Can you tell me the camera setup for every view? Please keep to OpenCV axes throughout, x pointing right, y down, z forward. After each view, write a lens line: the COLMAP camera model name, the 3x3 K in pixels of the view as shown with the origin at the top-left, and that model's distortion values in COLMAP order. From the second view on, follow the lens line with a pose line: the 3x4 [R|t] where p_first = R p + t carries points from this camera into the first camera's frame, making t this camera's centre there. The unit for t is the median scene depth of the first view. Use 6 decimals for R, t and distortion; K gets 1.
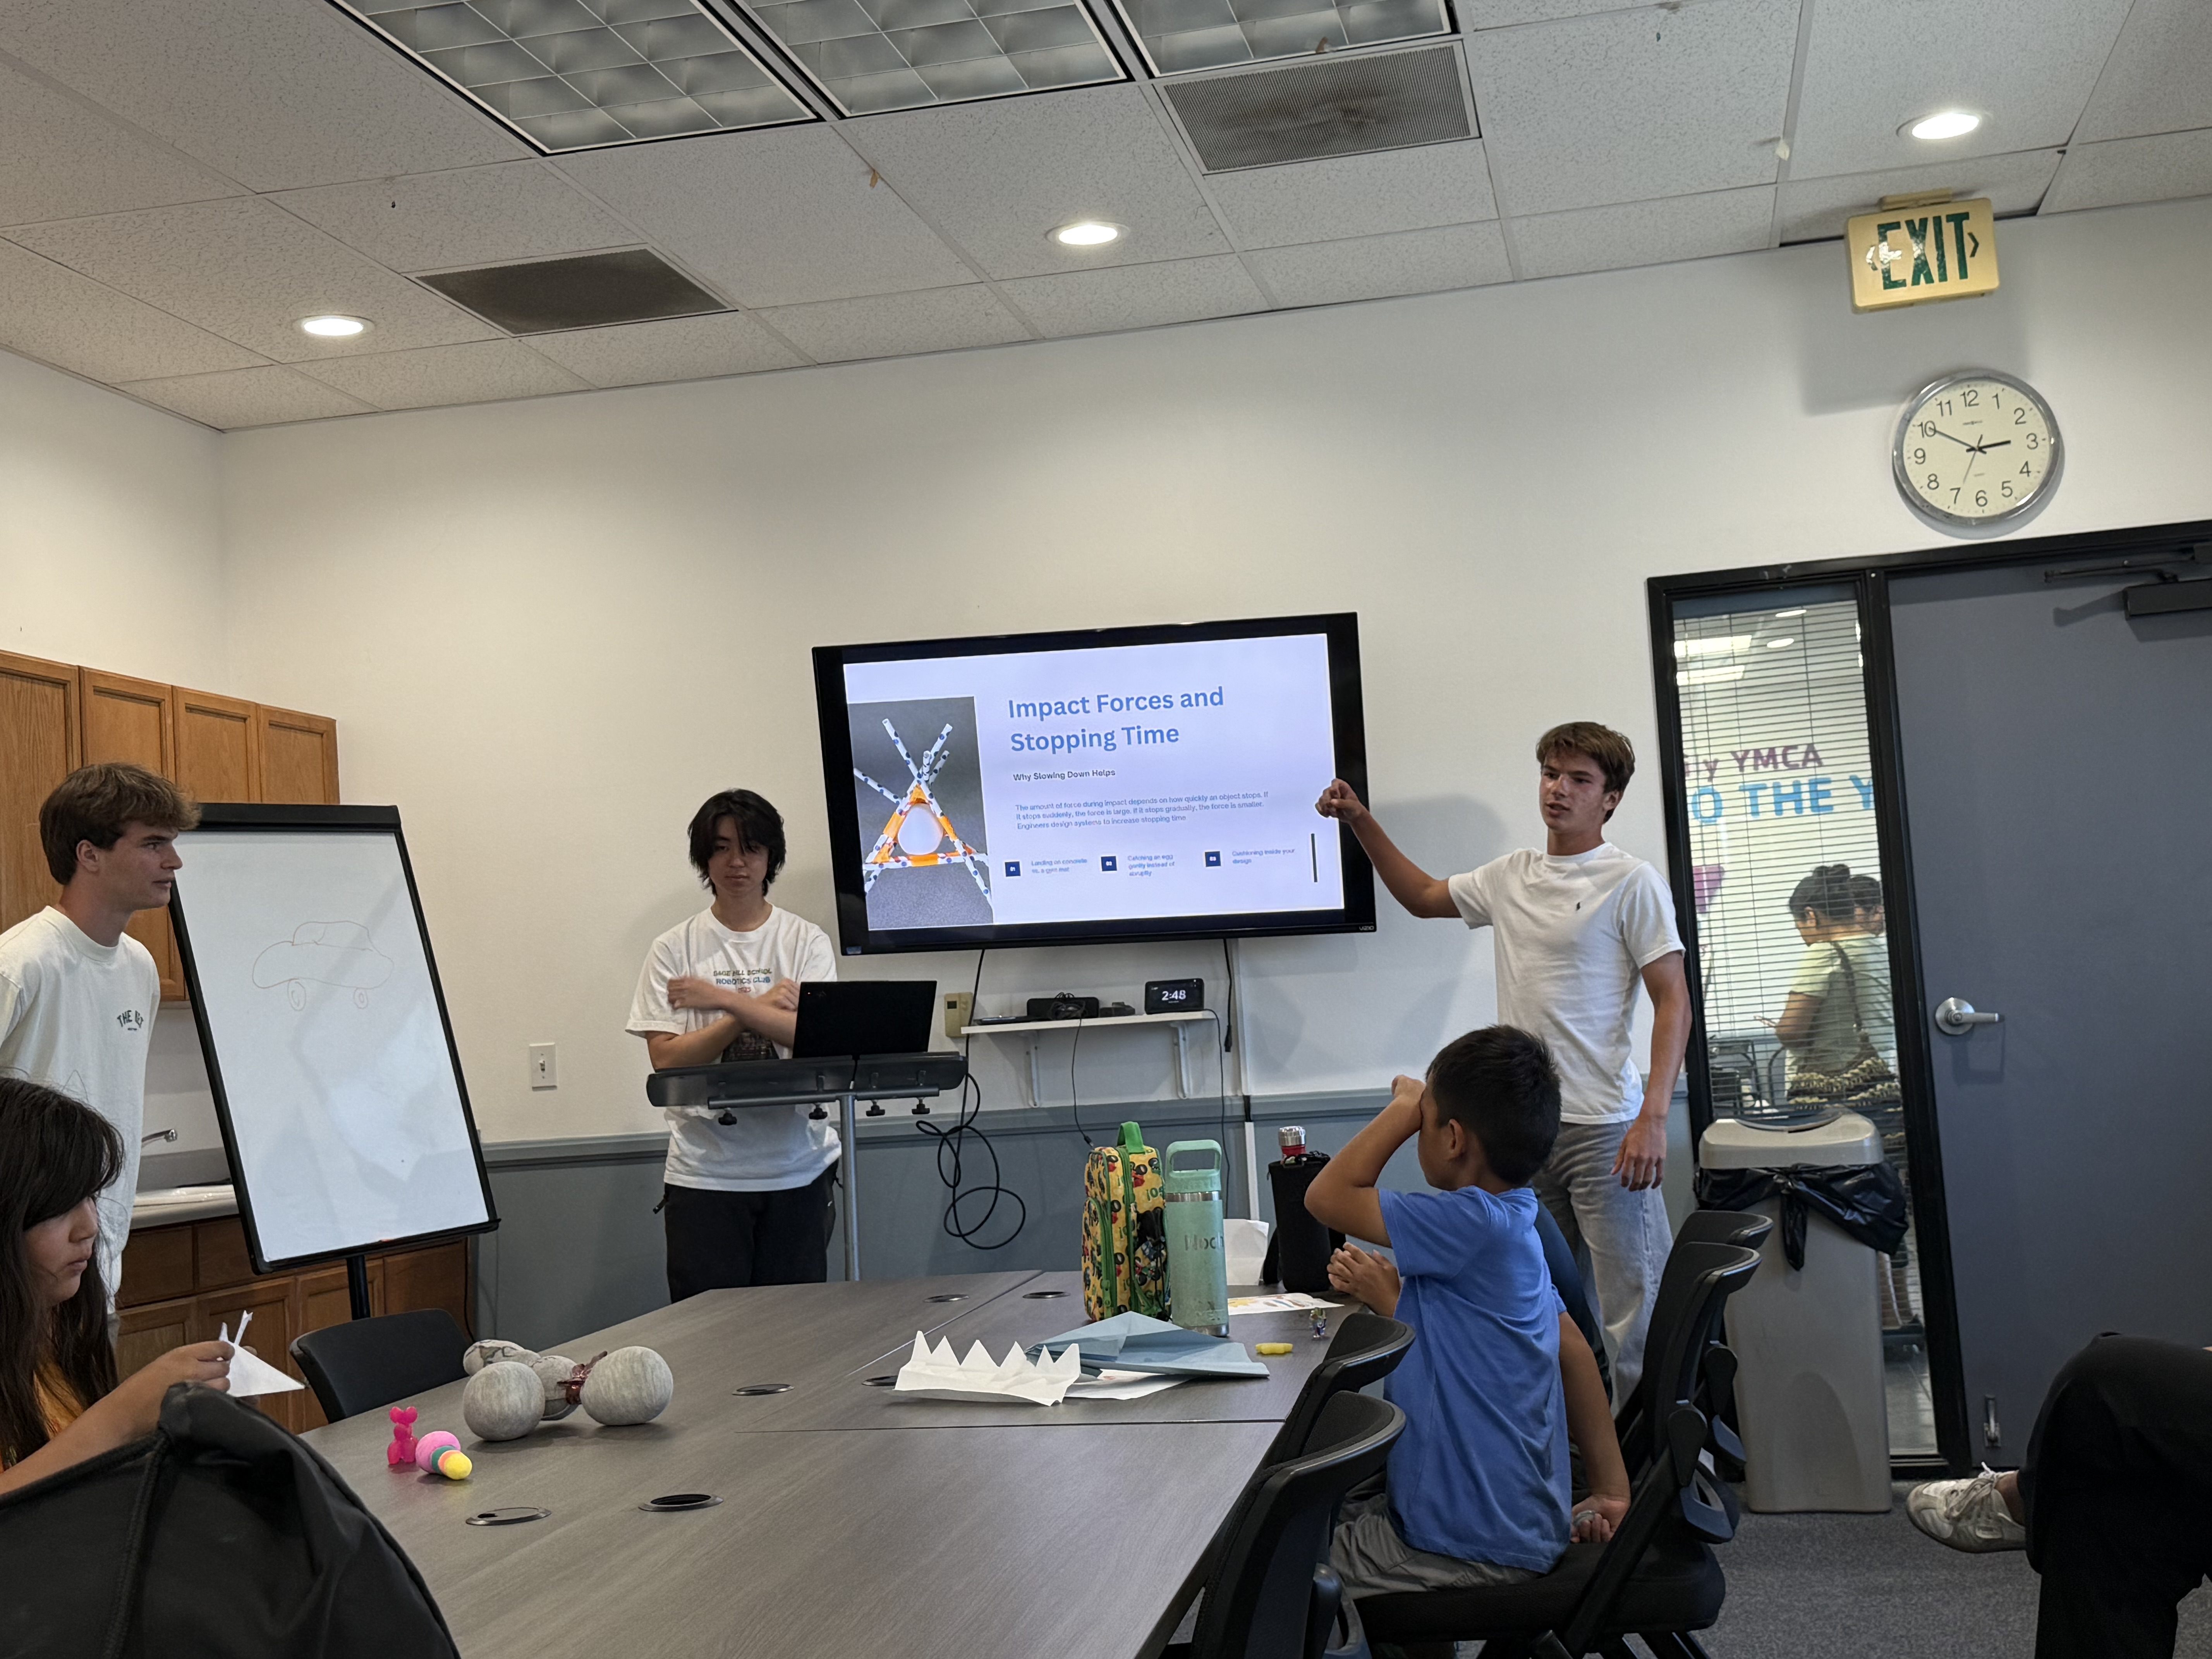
lens RADIAL K [[2671.7, 0, 1089.3], [0, 2671.7, 842.2], [0, 0, 1]] dist [0.123536, 0.000000]
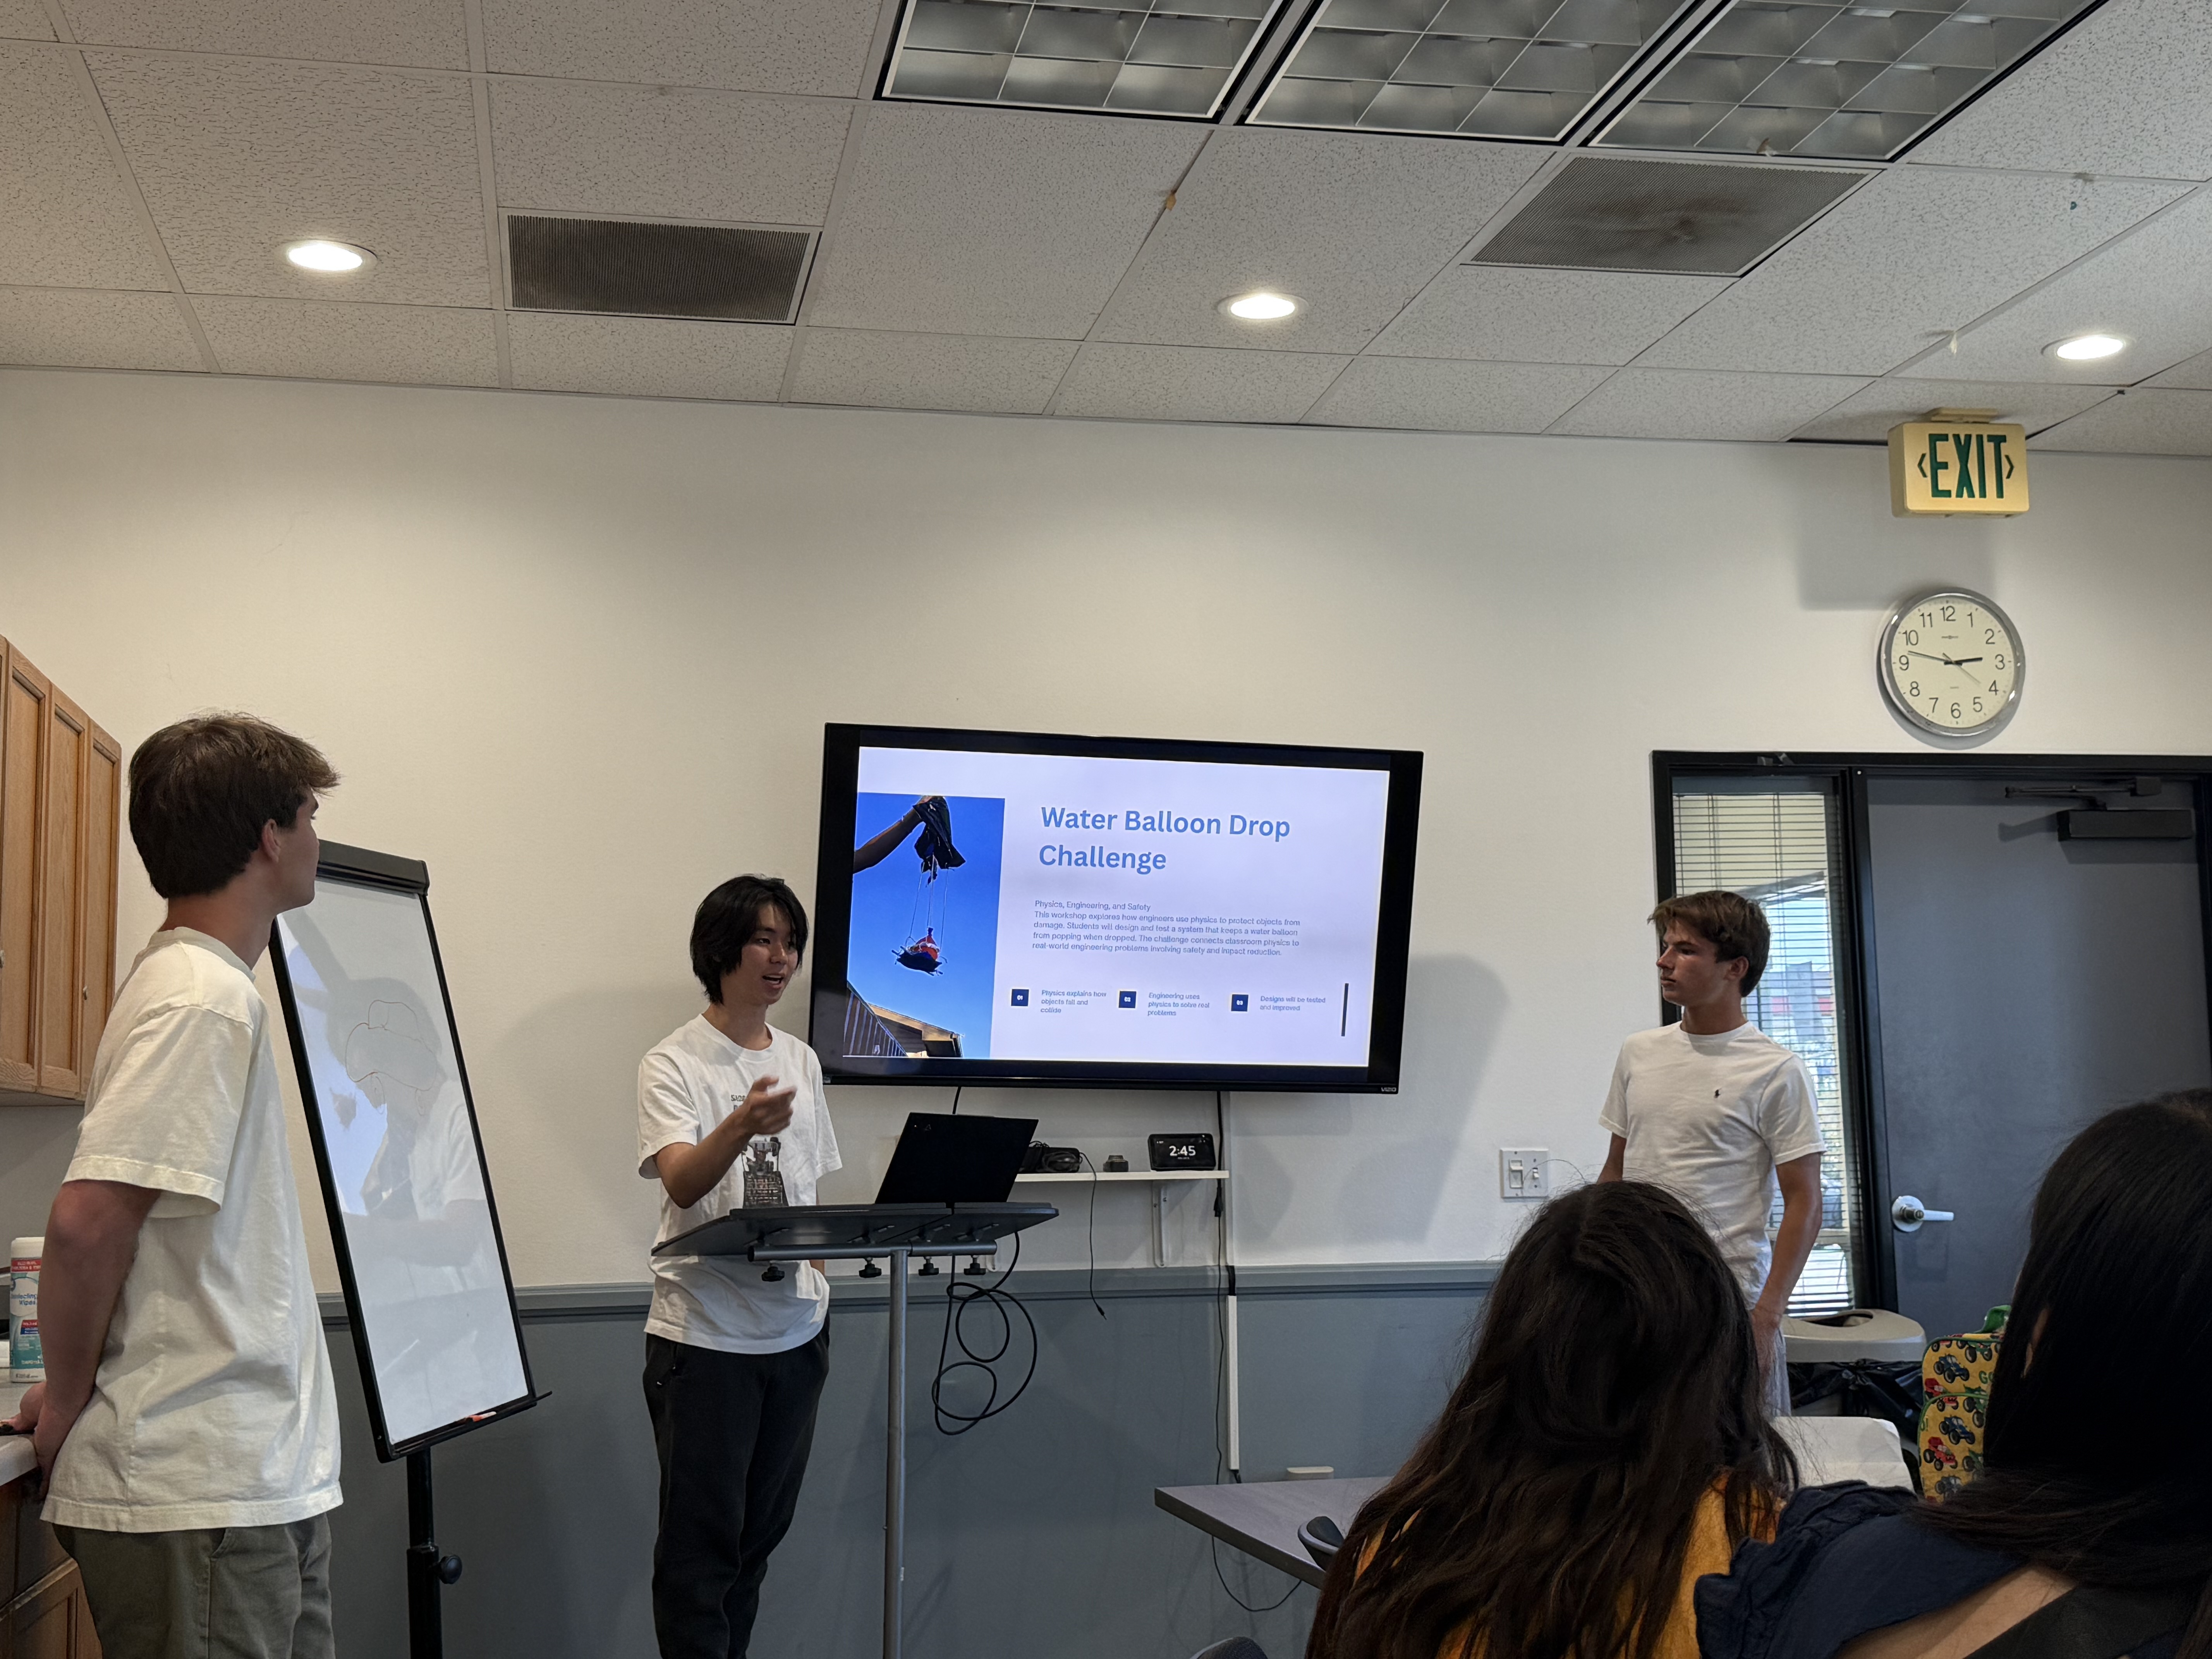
lens RADIAL K [[2671.7, 0, 1108.6], [0, 2671.7, 853.4], [0, 0, 1]] dist [0.123536, 0.000000]
pose [[0.916256, 0.094686, 0.389242, -0.363302], [-0.070647, 0.994629, -0.075650, 0.028363], [-0.394314, 0.041816, 0.918024, 0.183697]]
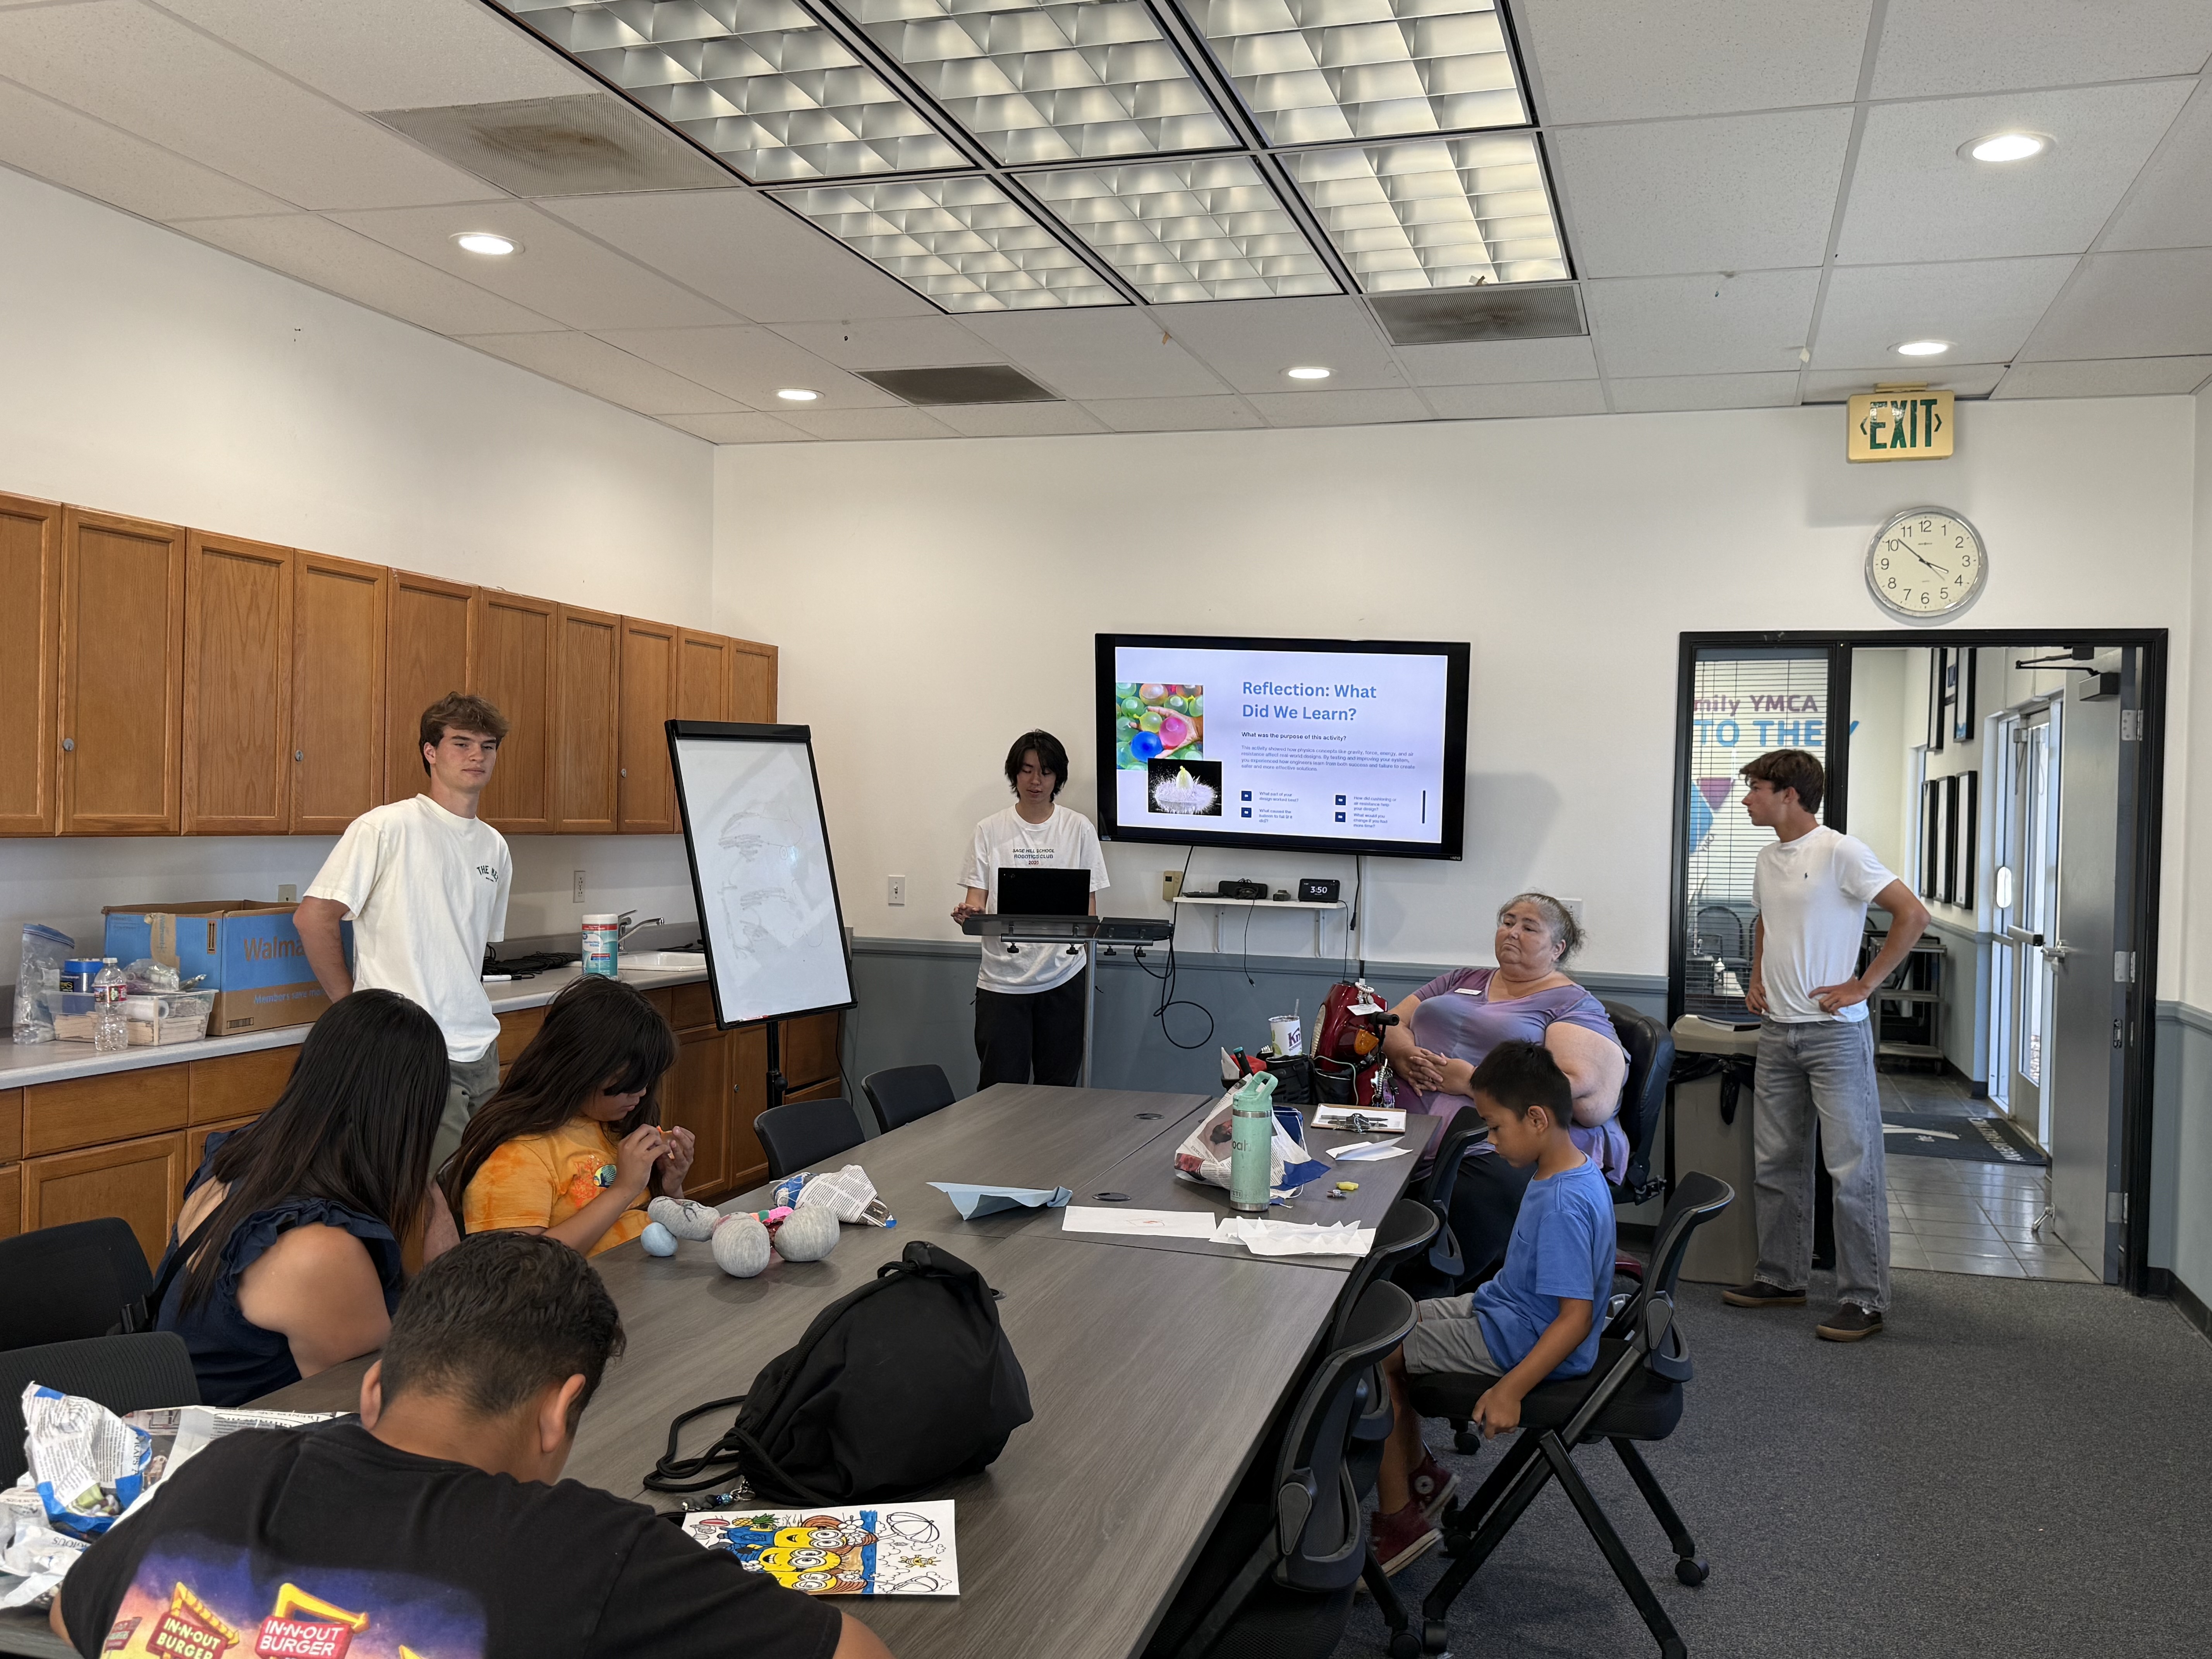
lens RADIAL K [[1922.1, 0, 1100.3], [0, 1922.1, 838.5], [0, 0, 1]] dist [0.105405, -0.085218]
pose [[0.992162, 0.091245, -0.085379, -0.000050], [-0.083461, 0.992376, 0.090687, -0.058827], [0.093003, -0.082851, 0.992213, -0.064084]]
